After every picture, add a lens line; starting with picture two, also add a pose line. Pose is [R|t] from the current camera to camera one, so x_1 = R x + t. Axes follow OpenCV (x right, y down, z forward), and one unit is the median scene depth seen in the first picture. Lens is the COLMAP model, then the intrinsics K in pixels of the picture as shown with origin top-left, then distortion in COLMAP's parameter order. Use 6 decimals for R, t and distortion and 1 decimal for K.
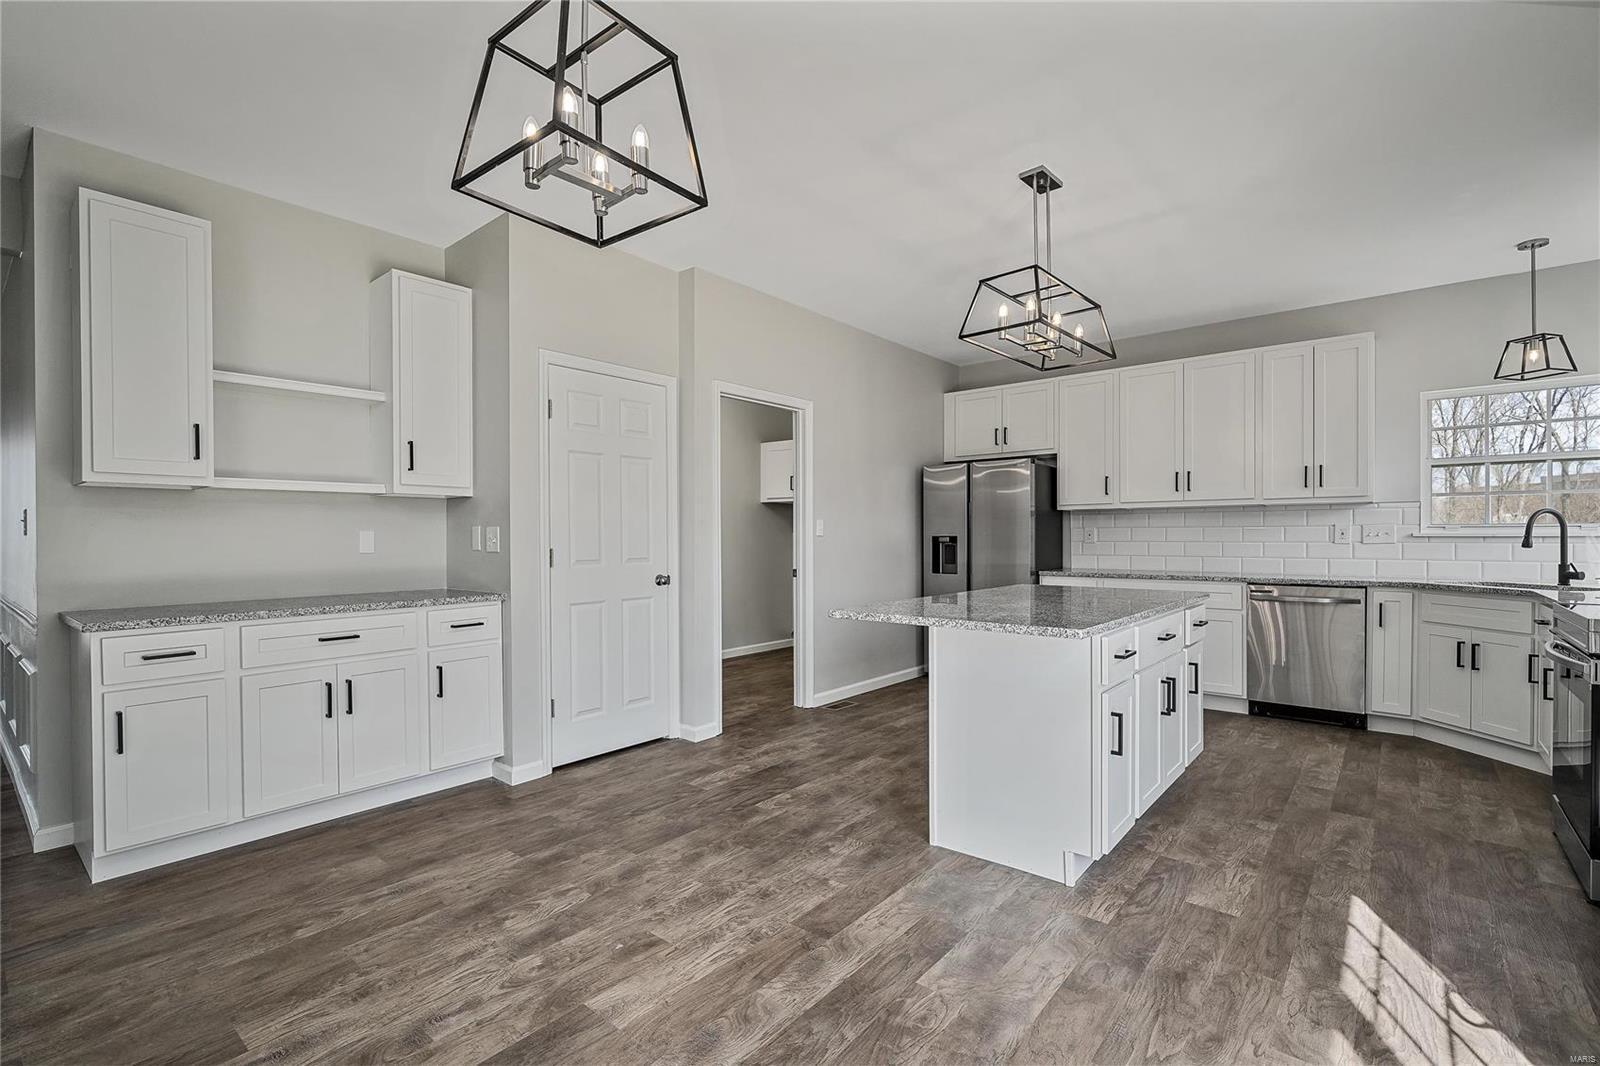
lens RADIAL K [[728.8, 0, 799.8], [0, 728.8, 541.2], [0, 0, 1]] dist [-0.002252, 0.000319]
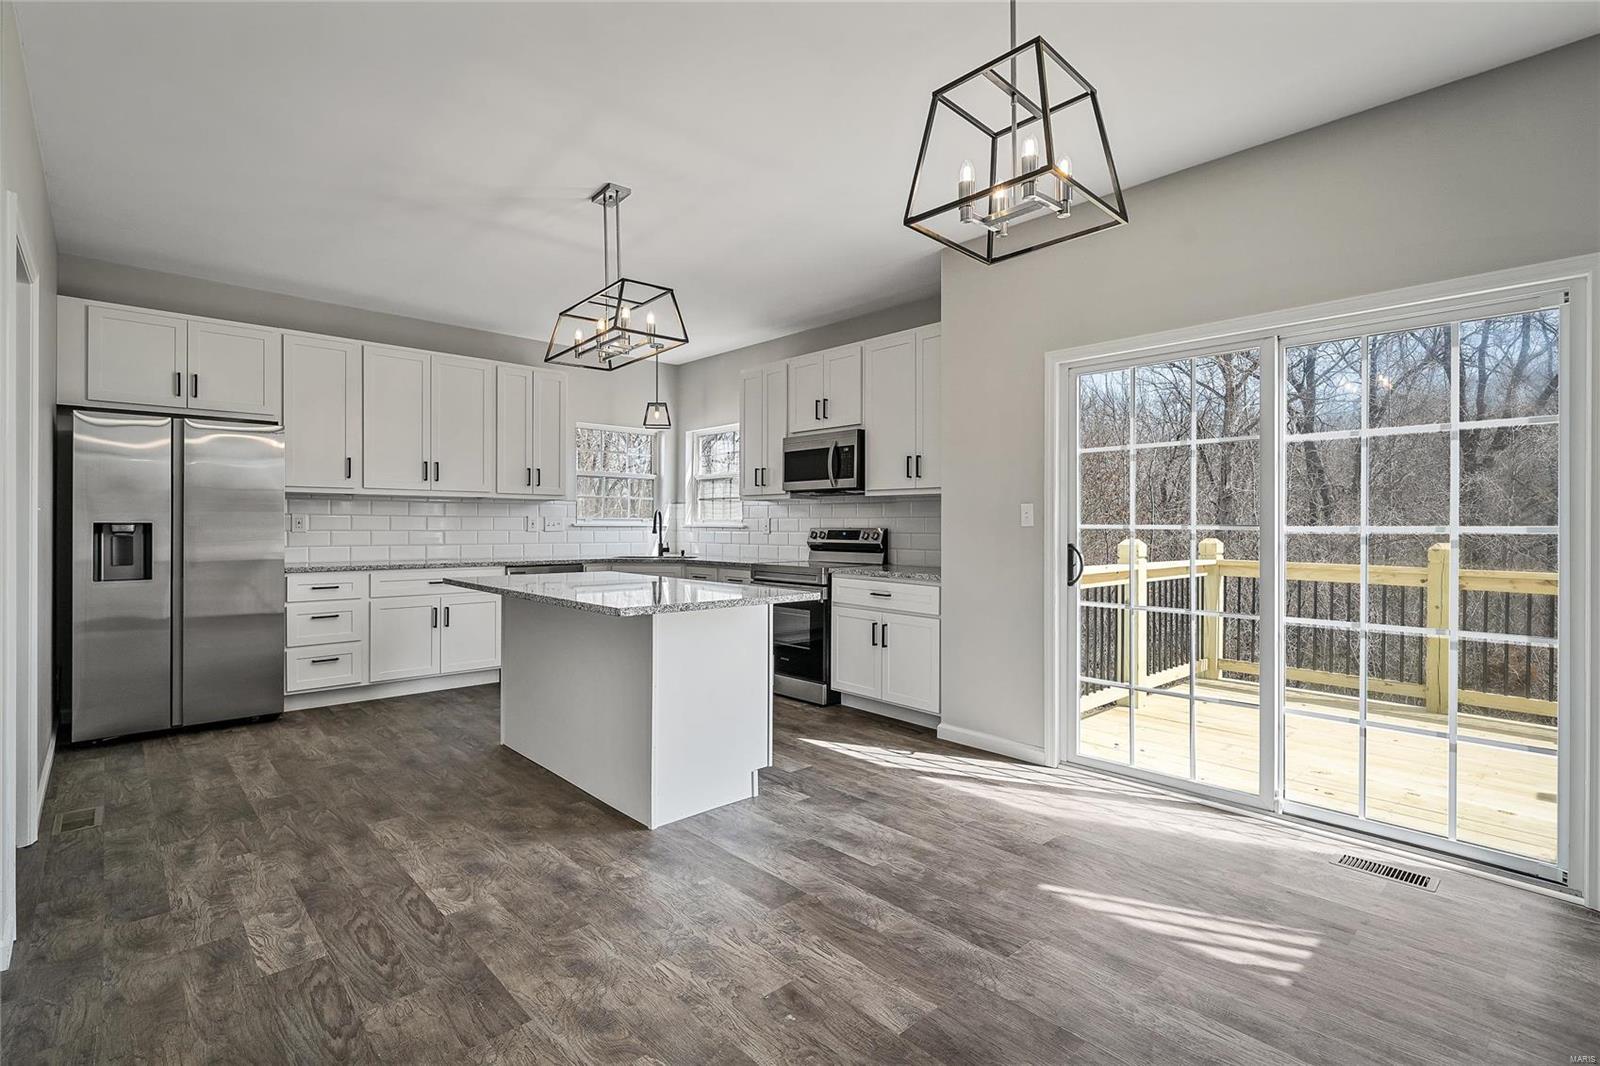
lens RADIAL K [[728.8, 0, 815.2], [0, 728.8, 526.6], [0, 0, 1]] dist [-0.002252, 0.000319]
pose [[0.128636, 0.000973, 0.991691, -0.551921], [0.002532, 0.999996, -0.001310, -0.003007], [-0.991689, 0.002679, 0.128633, 0.443405]]
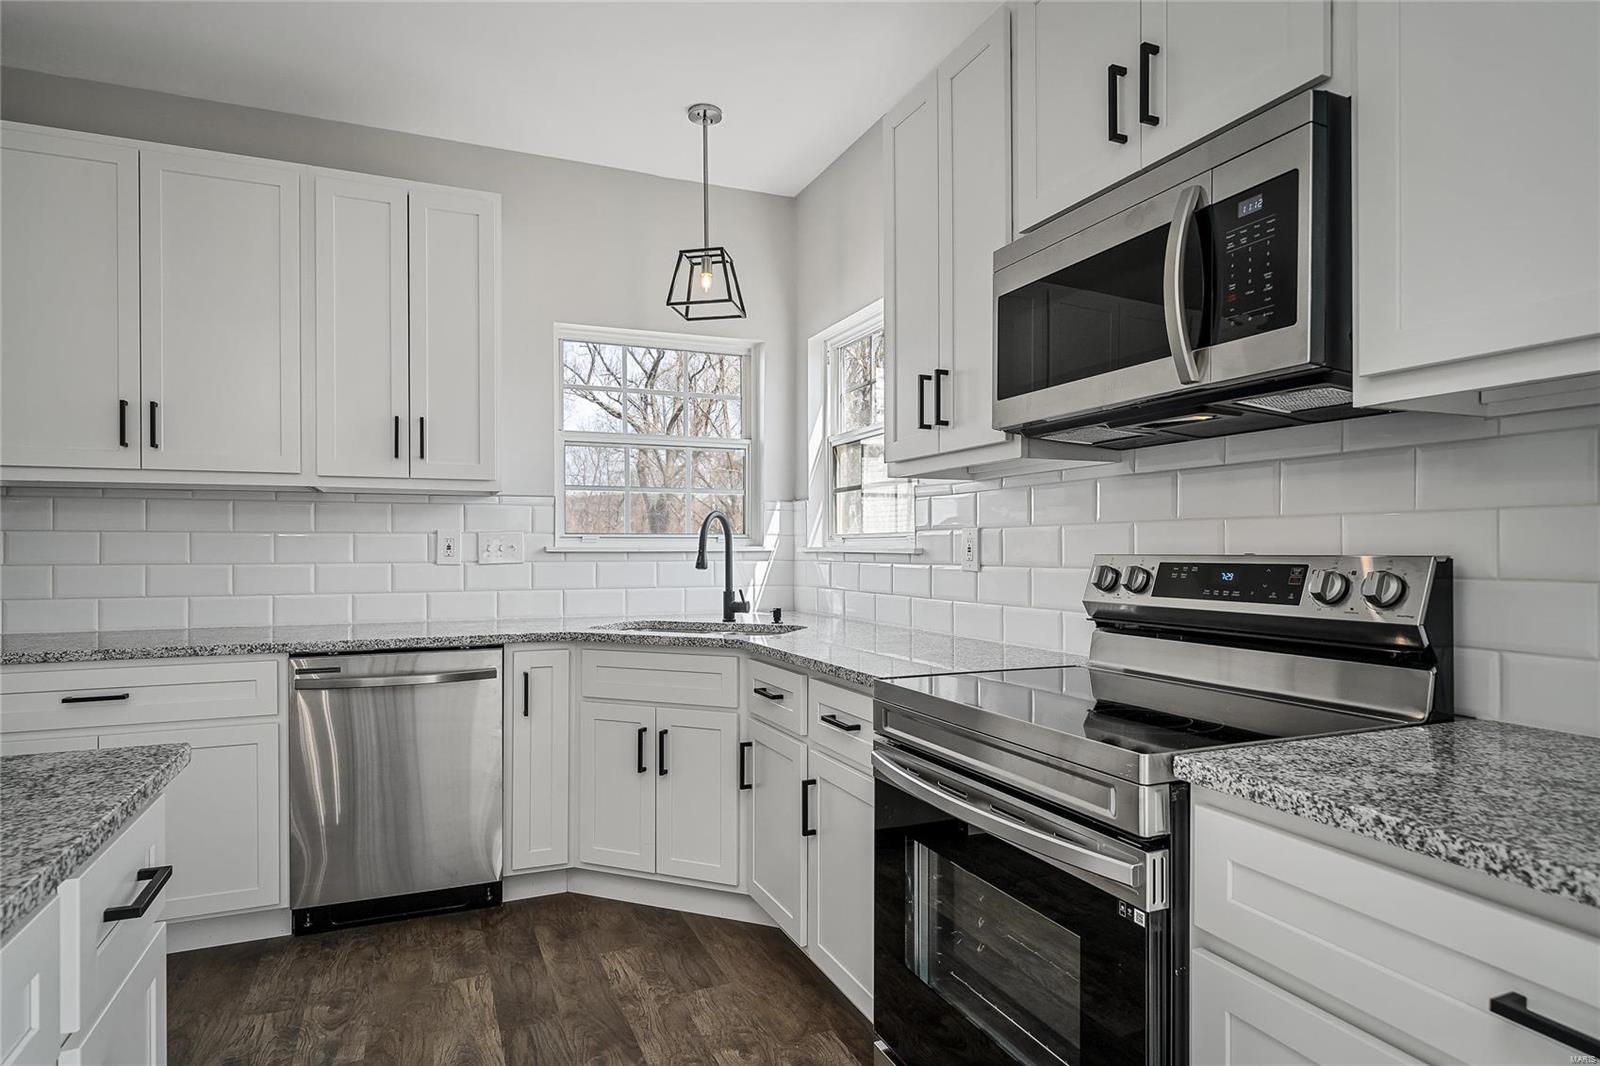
lens RADIAL K [[899.9, 0, 786.4], [0, 899.9, 550.4], [0, 0, 1]] dist [0.000171, 0.000648]
pose [[0.470184, 0.000158, 0.882568, 0.313892], [0.006533, 0.999972, -0.003660, -0.004457], [-0.882544, 0.007487, 0.470170, 0.548359]]
